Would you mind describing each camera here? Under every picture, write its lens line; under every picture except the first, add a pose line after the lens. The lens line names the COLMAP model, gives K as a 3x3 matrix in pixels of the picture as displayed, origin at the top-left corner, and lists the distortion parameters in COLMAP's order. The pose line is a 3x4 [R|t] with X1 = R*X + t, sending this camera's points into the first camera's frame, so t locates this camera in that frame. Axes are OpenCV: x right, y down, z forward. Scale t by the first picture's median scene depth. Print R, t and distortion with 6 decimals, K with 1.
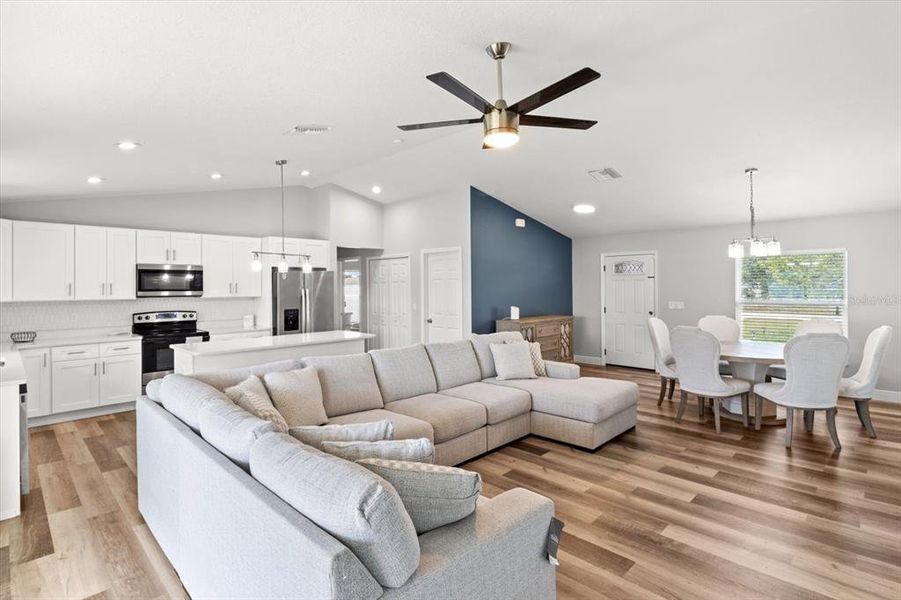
lens RADIAL K [[444.8, 0, 458.1], [0, 444.8, 285.1], [0, 0, 1]] dist [0.001168, -0.000996]
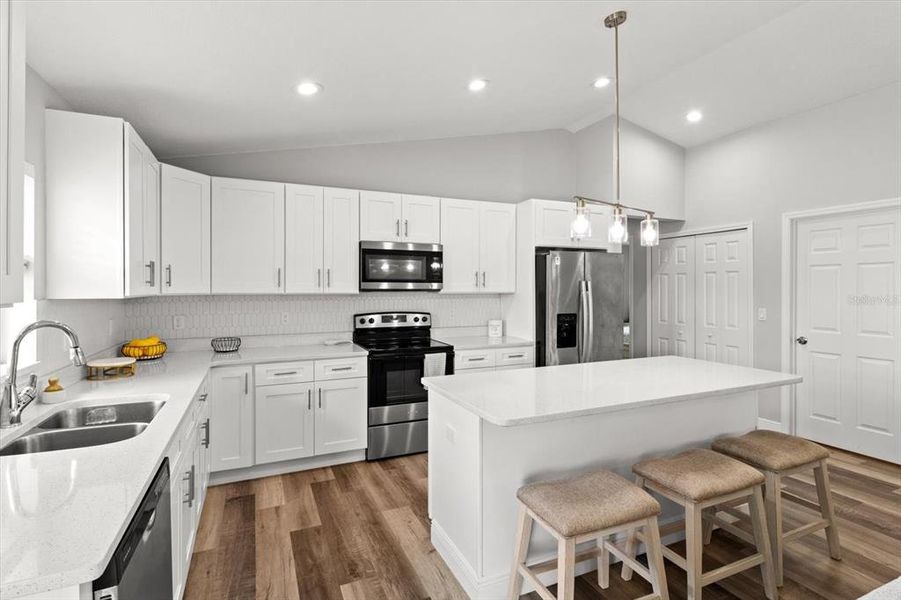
lens RADIAL K [[444.8, 0, 458.1], [0, 444.8, 285.1], [0, 0, 1]] dist [0.001168, -0.000996]
pose [[0.935226, 0.006444, -0.353993, -0.332442], [-0.006129, 0.999979, 0.002012, 0.015955], [0.353998, 0.000288, 0.935246, 0.407640]]
